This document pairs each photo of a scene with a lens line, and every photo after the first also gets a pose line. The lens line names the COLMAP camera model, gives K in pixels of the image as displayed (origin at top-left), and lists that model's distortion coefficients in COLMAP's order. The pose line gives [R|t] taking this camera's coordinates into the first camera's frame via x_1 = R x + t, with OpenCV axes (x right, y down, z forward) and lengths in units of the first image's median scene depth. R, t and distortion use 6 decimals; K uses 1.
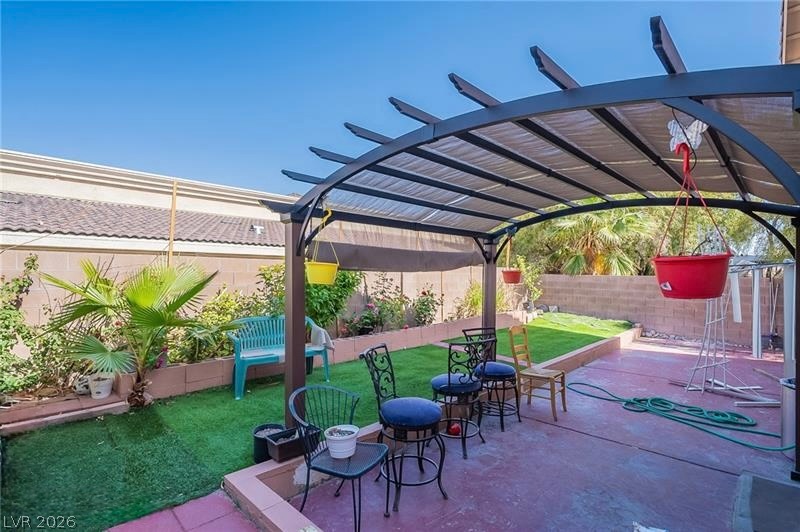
lens RADIAL K [[396.2, 0, 399.9], [0, 396.2, 279.7], [0, 0, 1]] dist [-0.000539, -0.000129]
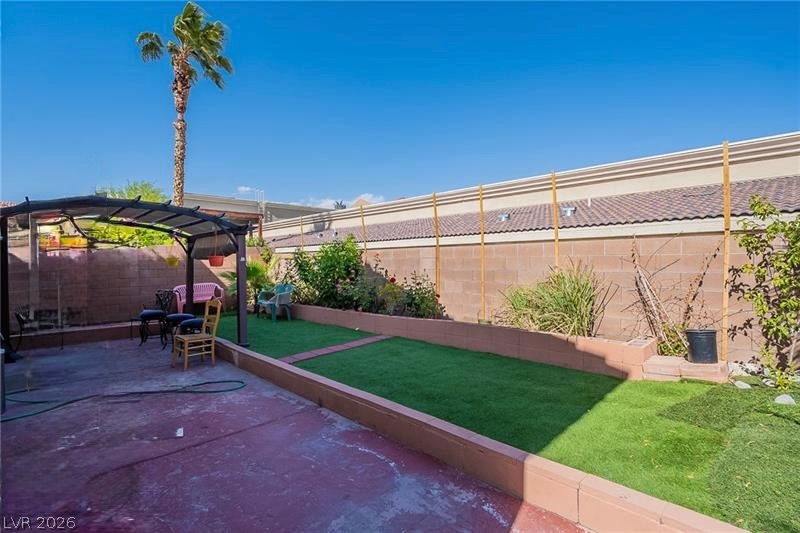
lens RADIAL K [[383.6, 0, 397.6], [0, 383.6, 261.6], [0, 0, 1]] dist [-0.001224, -0.000392]
pose [[-0.026324, 0.002523, -0.999650, 0.520095], [0.000176, 0.999997, 0.002520, -0.007957], [0.999653, -0.000110, -0.026324, 0.550355]]
